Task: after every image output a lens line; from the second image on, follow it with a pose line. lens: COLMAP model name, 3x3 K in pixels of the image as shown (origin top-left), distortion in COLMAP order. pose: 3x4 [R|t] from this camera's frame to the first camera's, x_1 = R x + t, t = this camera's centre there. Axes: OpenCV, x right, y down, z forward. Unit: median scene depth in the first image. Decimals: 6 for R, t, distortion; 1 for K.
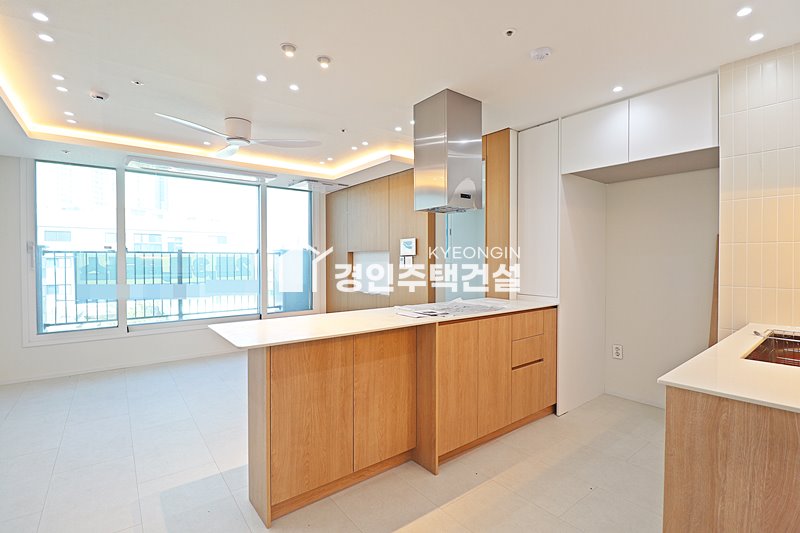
lens RADIAL K [[371.1, 0, 397.6], [0, 371.1, 263.7], [0, 0, 1]] dist [-0.002119, -0.005805]
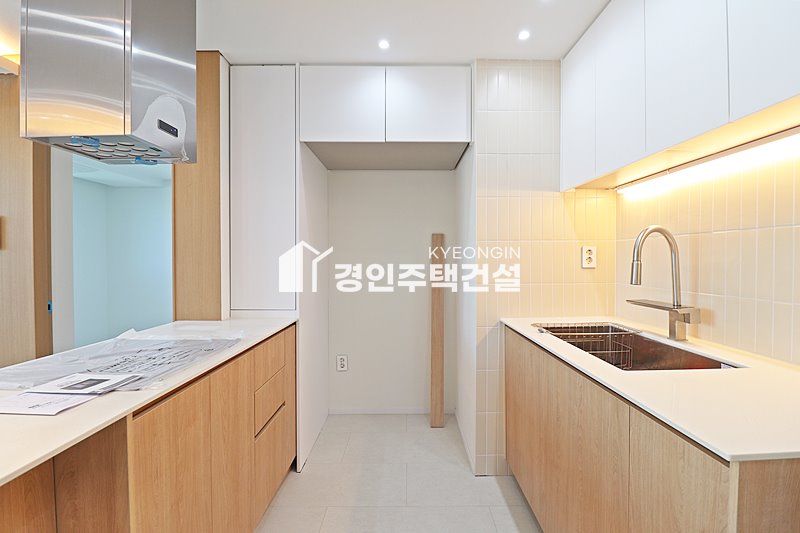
lens RADIAL K [[371.1, 0, 404.9], [0, 371.1, 263.1], [0, 0, 1]] dist [-0.002119, -0.005805]
pose [[0.598889, -0.008046, 0.800791, -0.025895], [0.013510, 0.999909, -0.000058, 0.002872], [-0.800718, 0.010854, 0.598943, 0.456262]]
